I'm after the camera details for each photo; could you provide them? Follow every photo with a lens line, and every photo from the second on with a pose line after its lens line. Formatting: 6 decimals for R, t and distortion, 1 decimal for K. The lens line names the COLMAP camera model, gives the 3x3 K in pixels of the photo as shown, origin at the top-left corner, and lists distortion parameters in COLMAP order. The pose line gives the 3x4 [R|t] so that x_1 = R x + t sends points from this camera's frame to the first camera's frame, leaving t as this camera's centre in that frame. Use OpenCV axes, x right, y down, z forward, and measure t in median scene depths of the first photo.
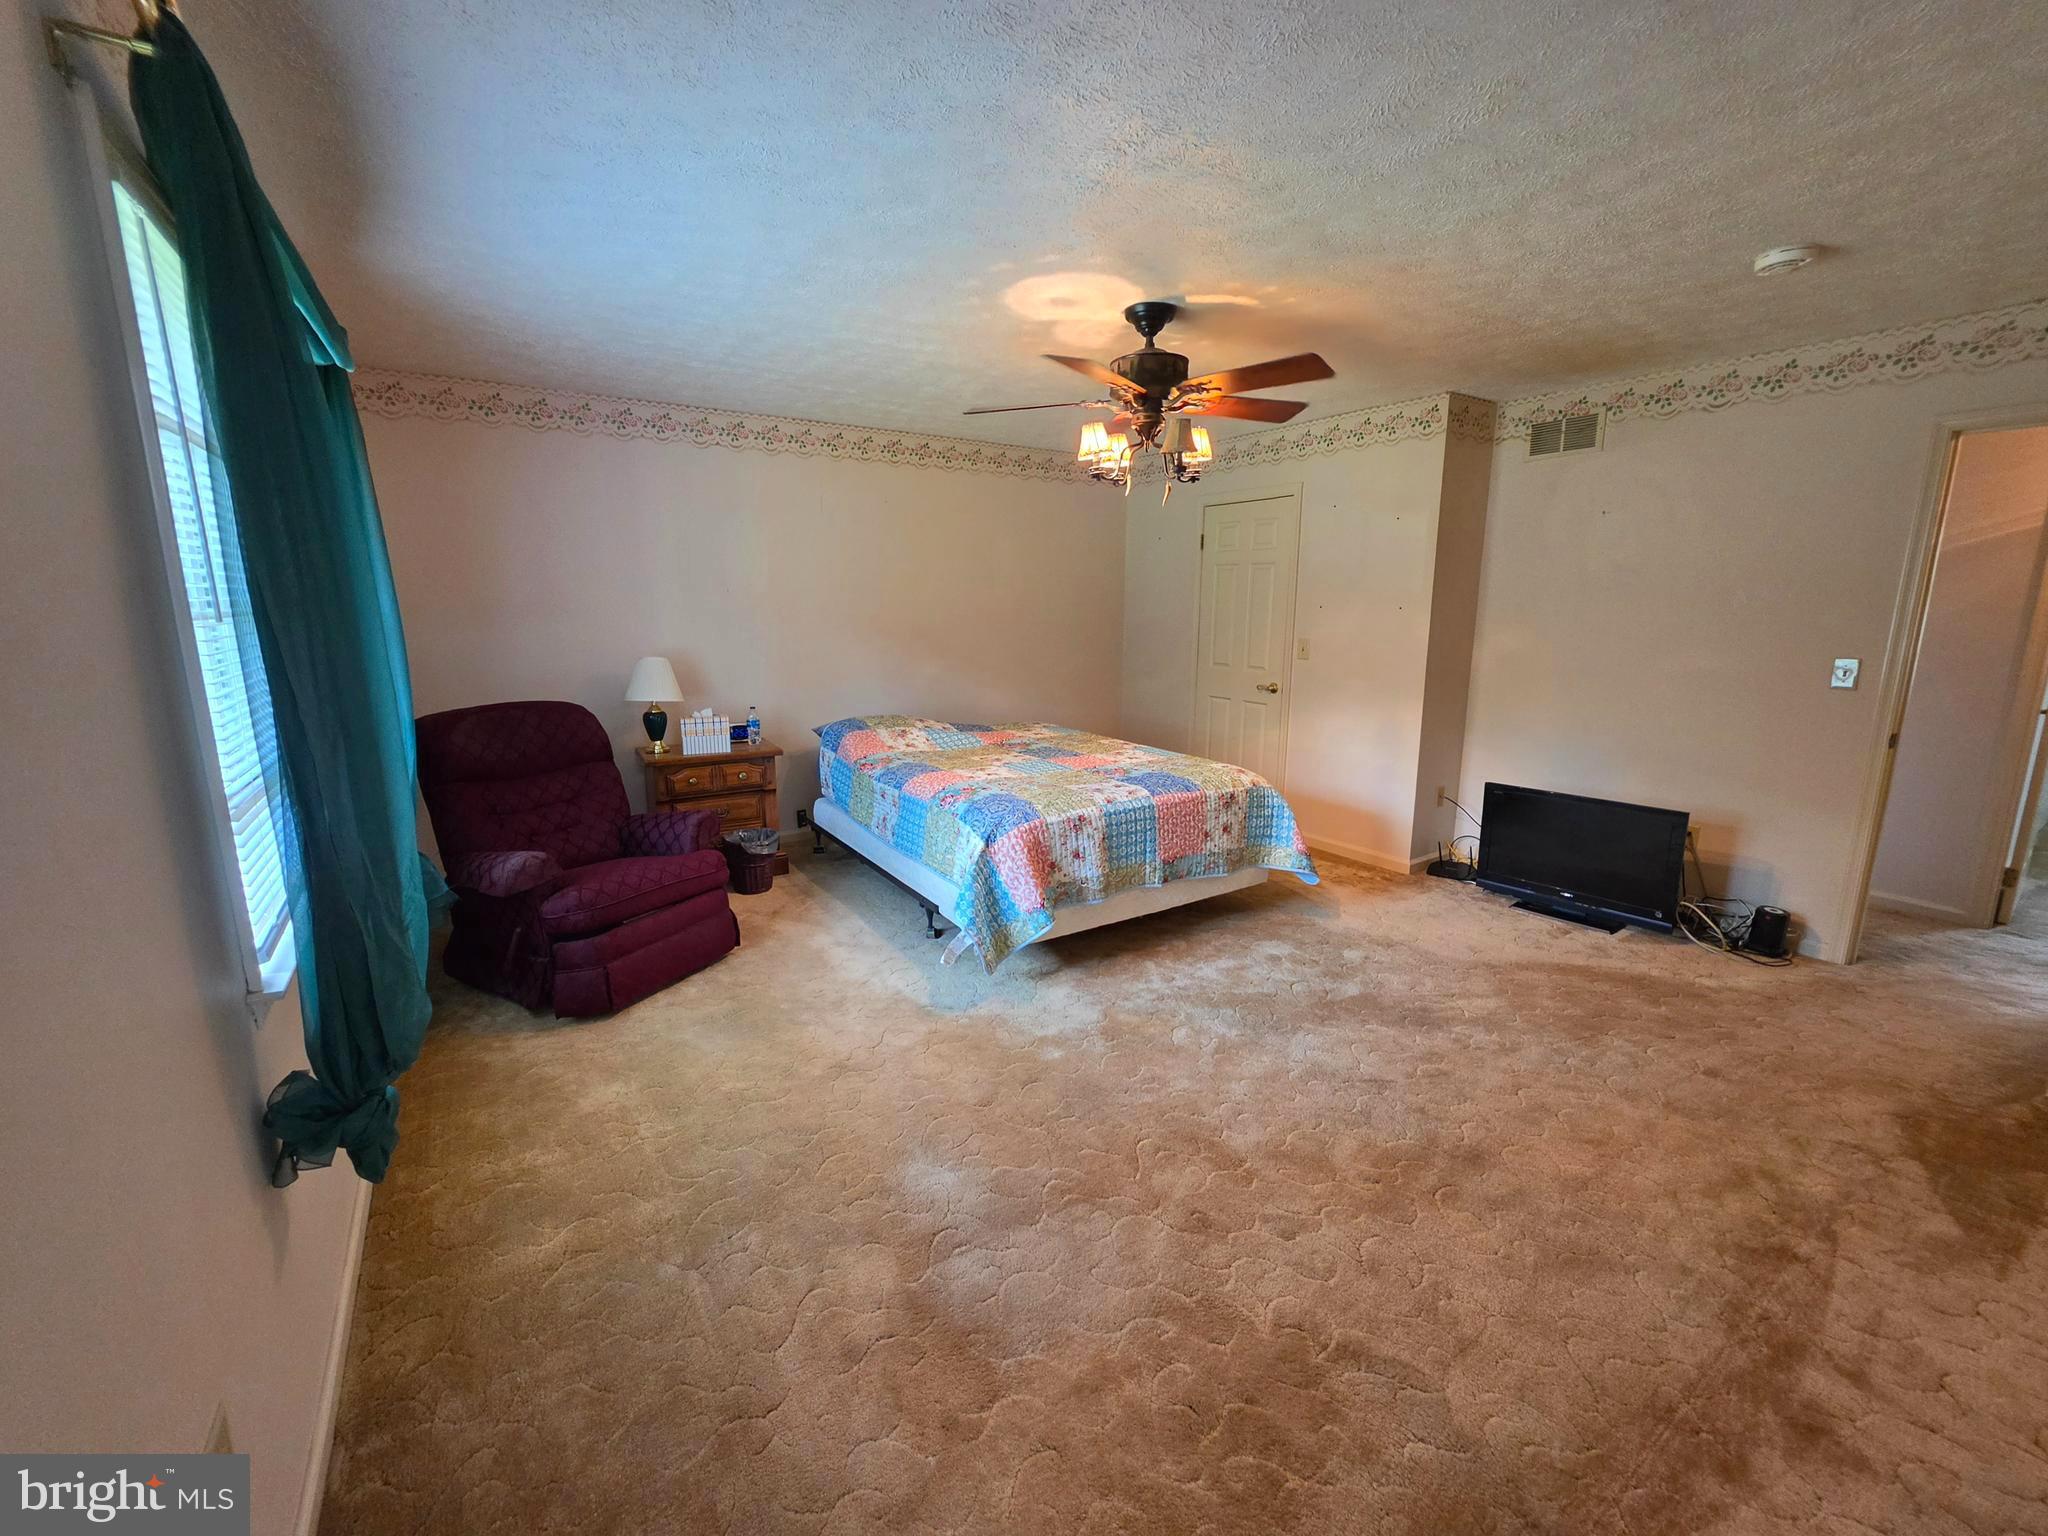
lens RADIAL K [[818.0, 0, 1021.2], [0, 818.0, 757.0], [0, 0, 1]] dist [-0.000794, -0.000066]
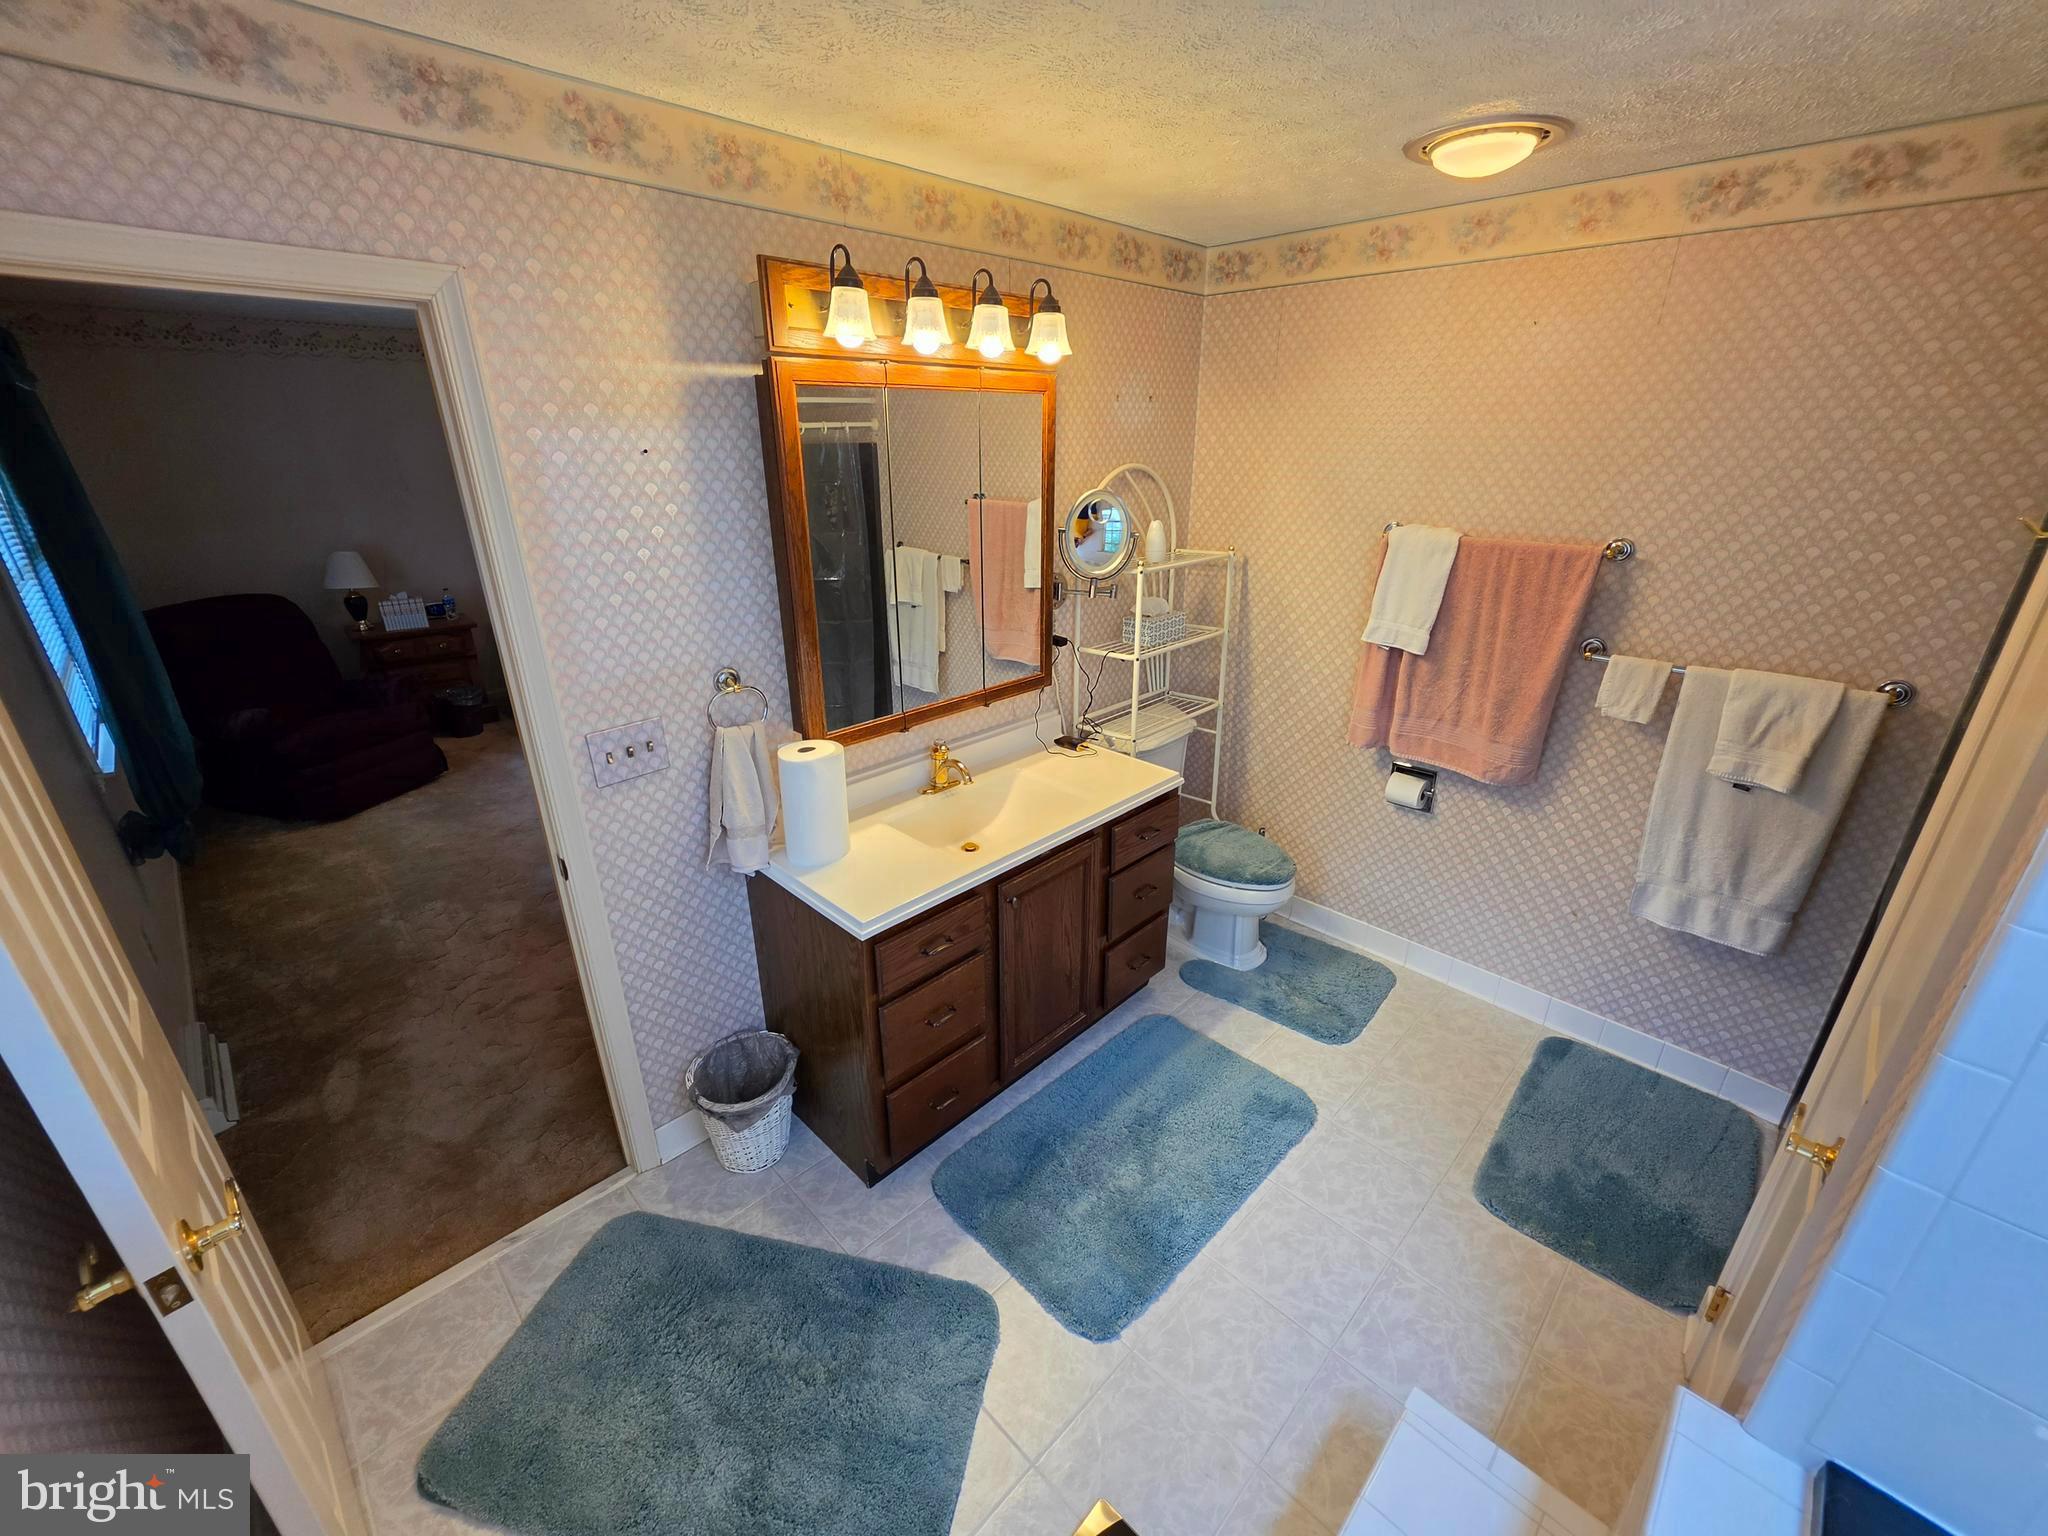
lens RADIAL K [[822.7, 0, 1019.2], [0, 822.7, 759.7], [0, 0, 1]] dist [-0.000665, -0.000184]
pose [[0.978728, -0.075431, 0.190791, 0.317465], [0.038491, 0.980956, 0.190380, -0.013404], [-0.201519, -0.178987, 0.962992, -0.499013]]
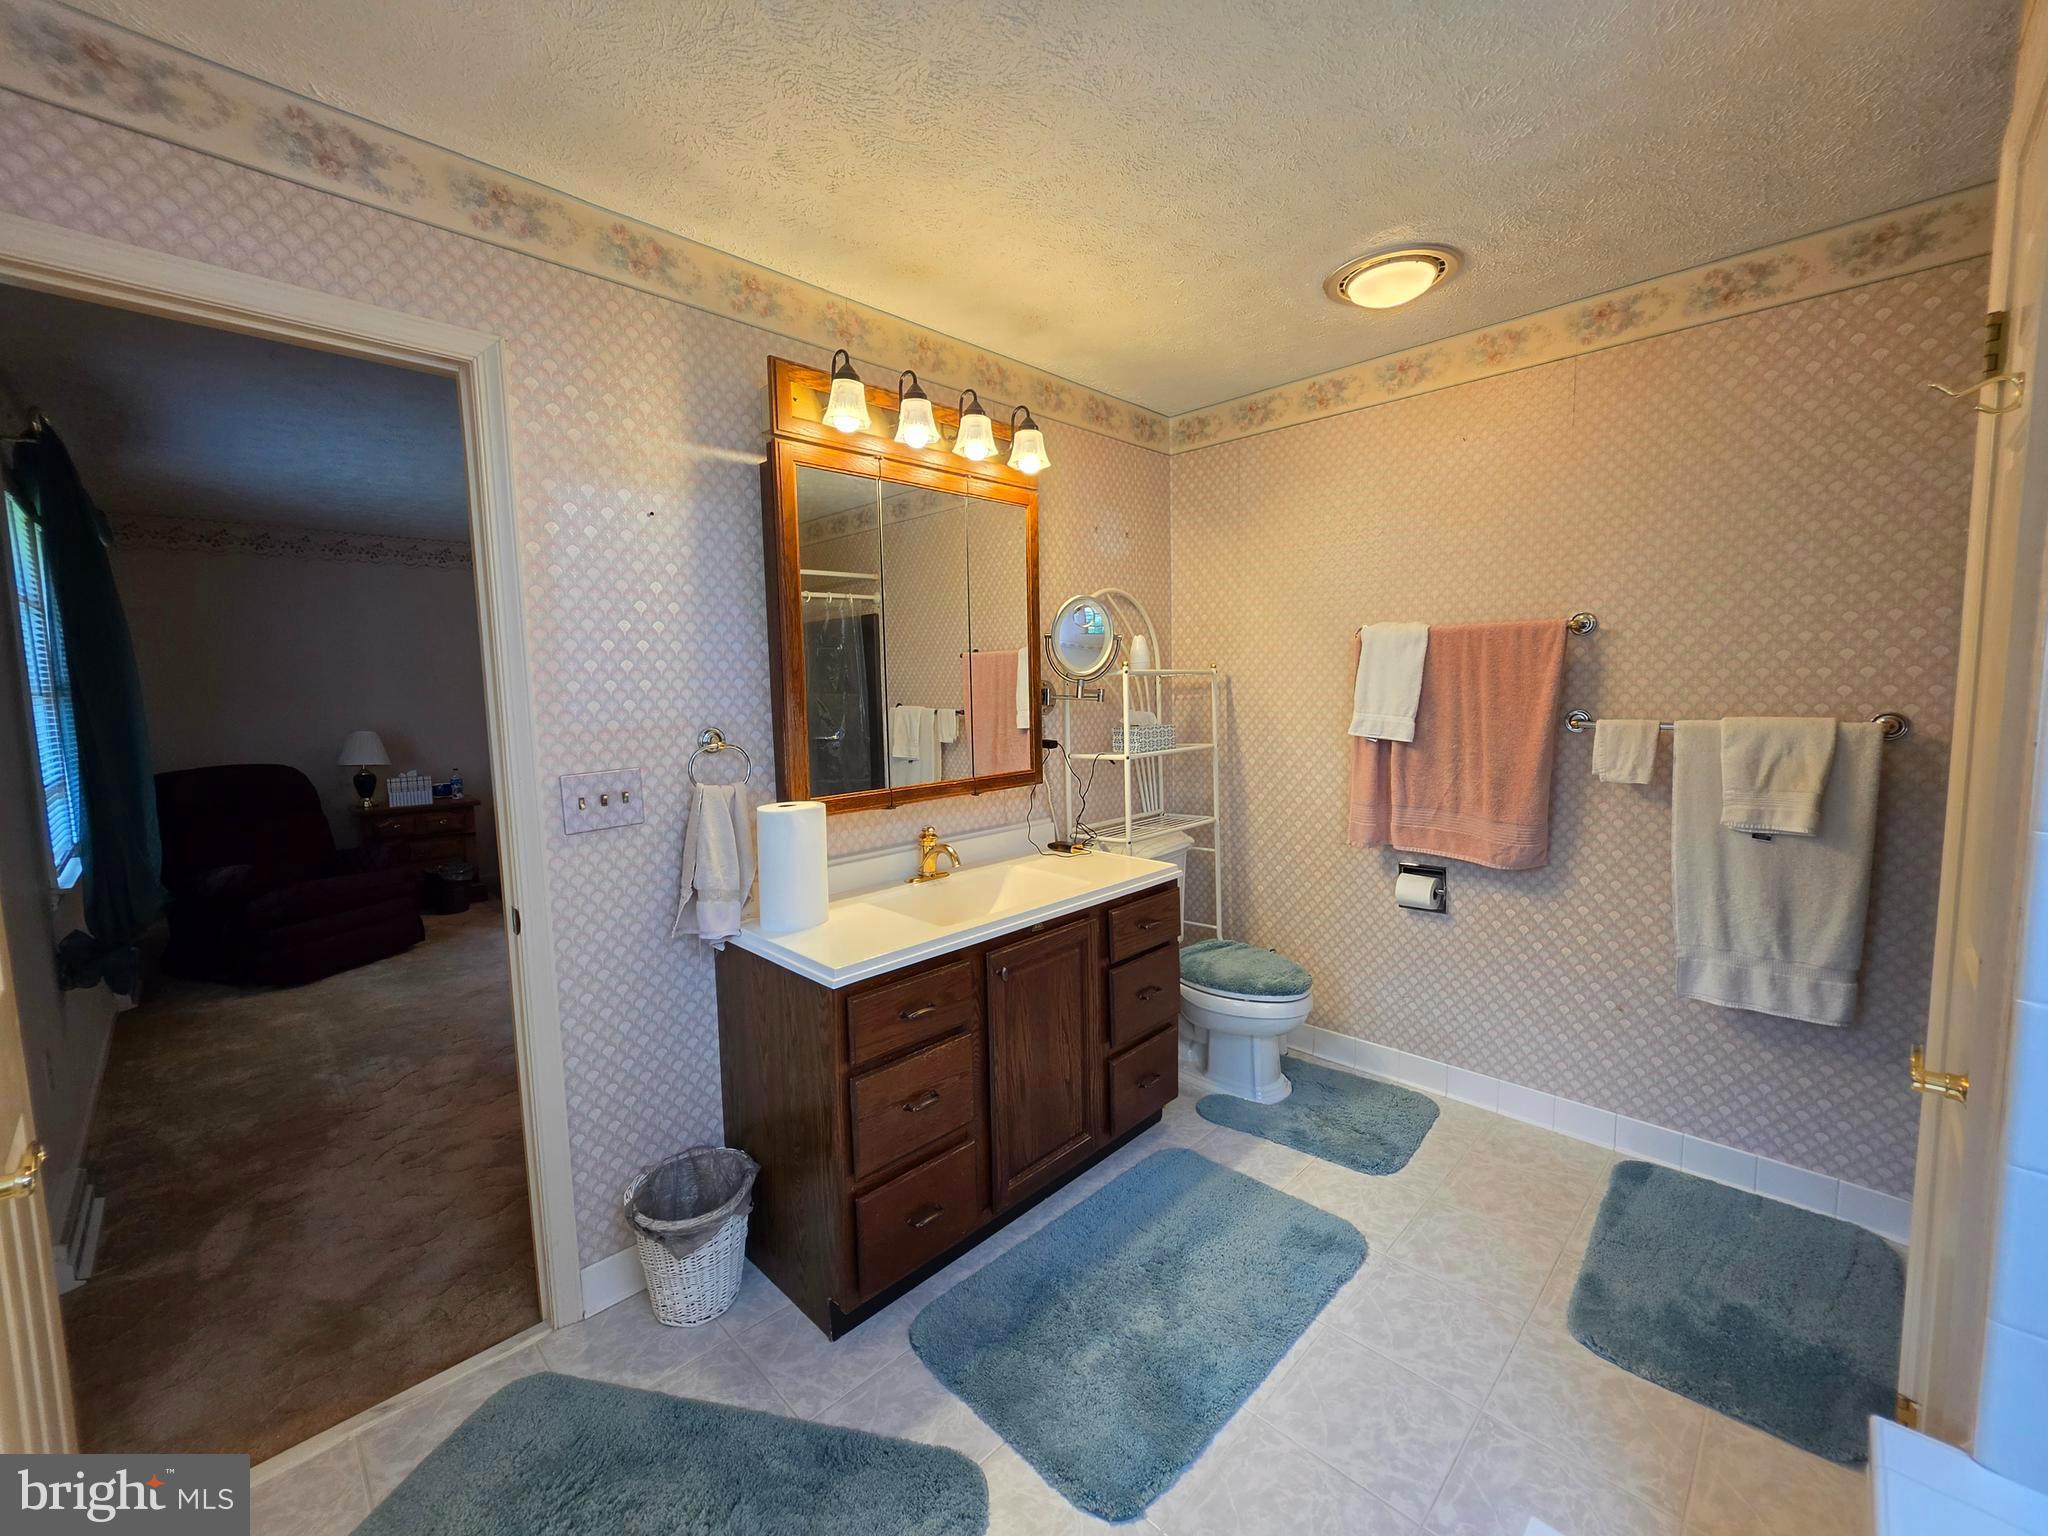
lens RADIAL K [[818.0, 0, 1021.2], [0, 818.0, 757.0], [0, 0, 1]] dist [-0.000794, -0.000066]
pose [[0.978090, -0.038182, 0.204652, 0.325016], [0.058383, 0.993897, -0.093600, 0.108616], [-0.199829, 0.103497, 0.974349, -0.490549]]
